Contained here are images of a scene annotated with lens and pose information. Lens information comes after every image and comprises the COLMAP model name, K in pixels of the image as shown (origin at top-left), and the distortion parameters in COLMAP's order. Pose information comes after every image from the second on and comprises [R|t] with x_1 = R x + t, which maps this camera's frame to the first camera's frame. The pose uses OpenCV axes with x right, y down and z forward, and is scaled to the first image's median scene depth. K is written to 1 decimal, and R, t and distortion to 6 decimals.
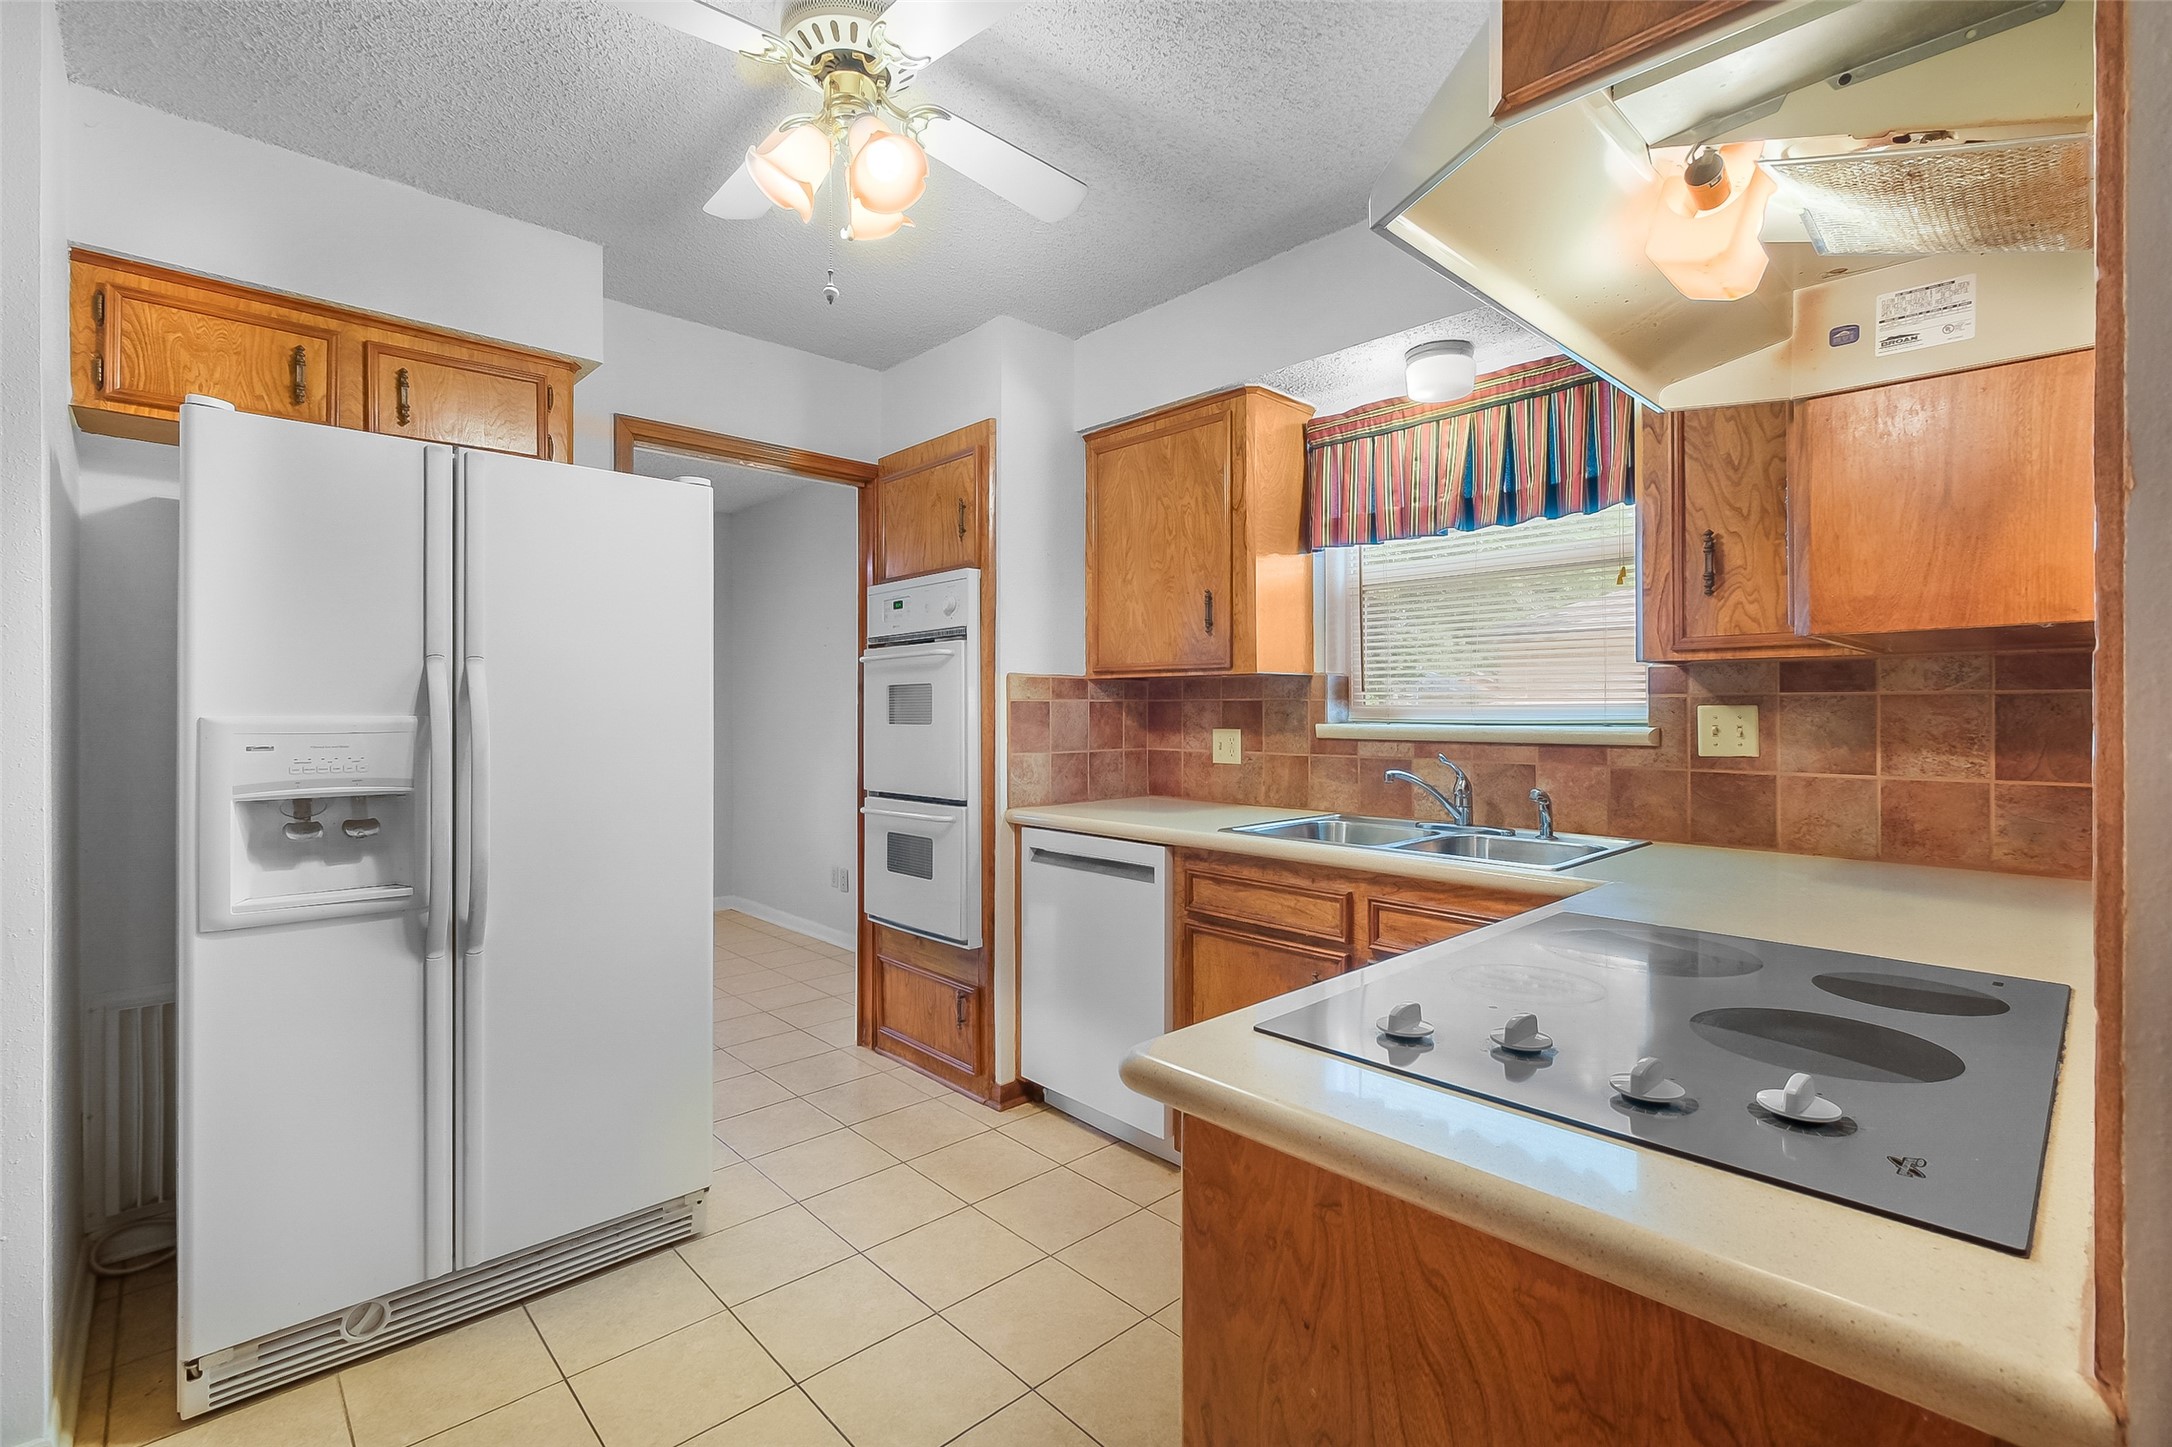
lens RADIAL K [[974.6, 0, 1081.6], [0, 974.6, 701.6], [0, 0, 1]] dist [-0.003015, -0.000041]
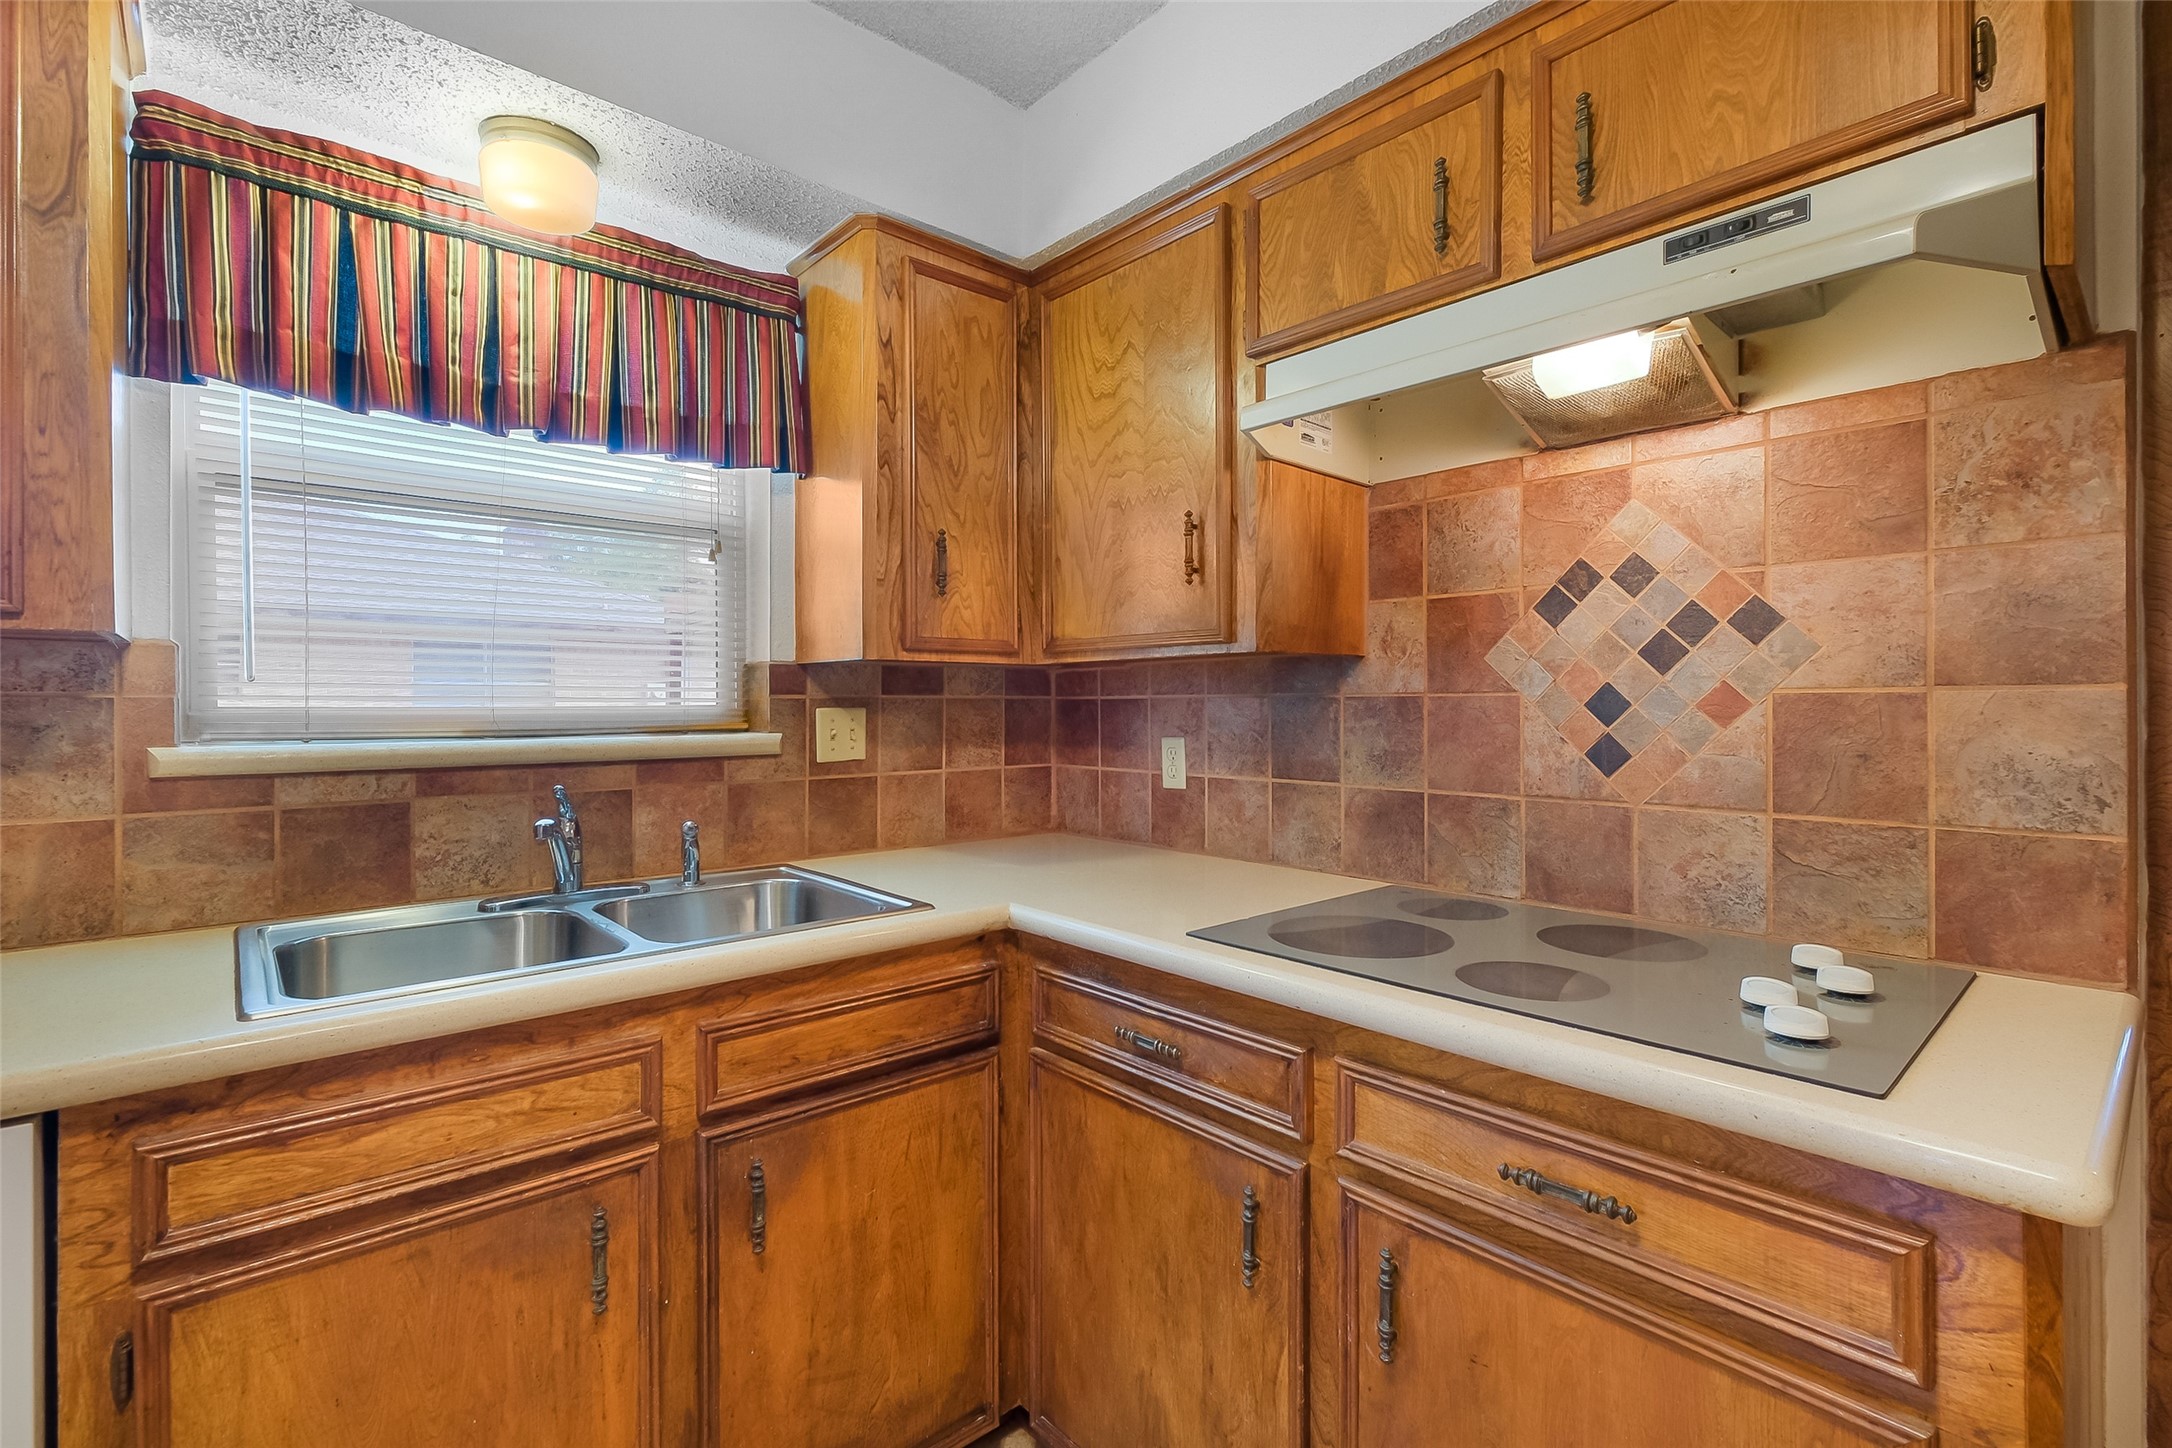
lens RADIAL K [[974.6, 0, 1089.0], [0, 974.6, 703.9], [0, 0, 1]] dist [-0.003015, -0.000041]
pose [[0.014006, 0.002042, 0.999900, -0.228837], [-0.004770, 0.999987, -0.001976, 0.000478], [-0.999891, -0.004741, 0.014015, 0.570958]]
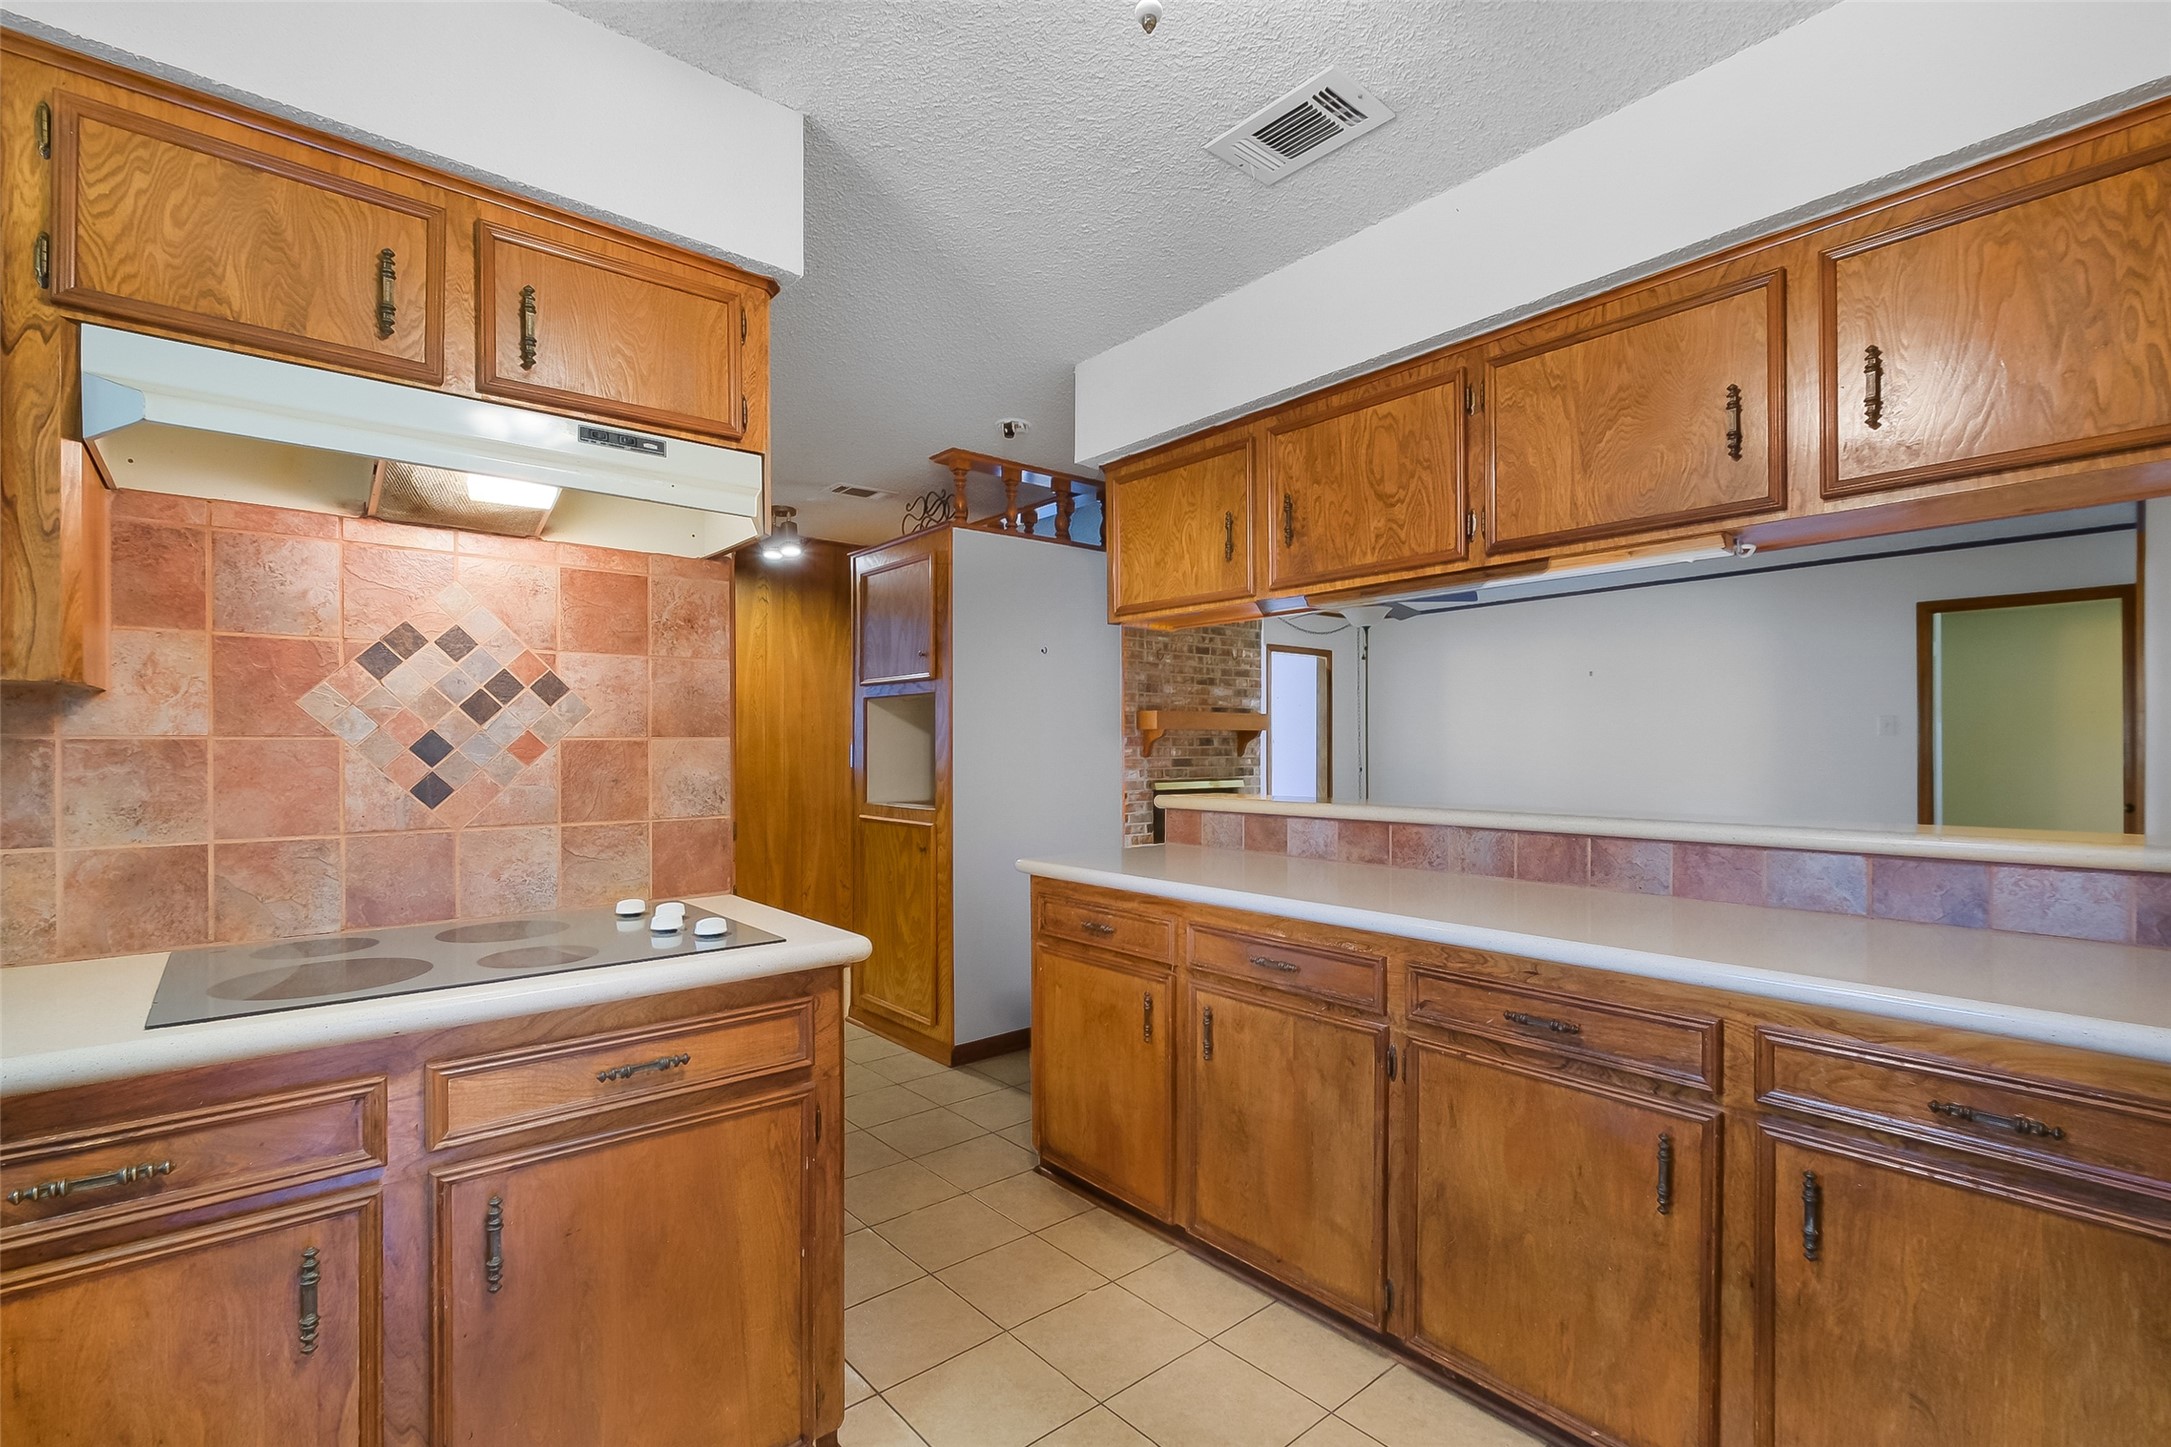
lens RADIAL K [[974.1, 0, 1100.4], [0, 974.1, 746.8], [0, 0, 1]] dist [-0.003015, -0.000041]
pose [[-0.999782, 0.002215, 0.020779, -0.141702], [0.002116, 0.999986, -0.004792, 0.001503], [-0.020790, -0.004747, -0.999773, 0.921459]]
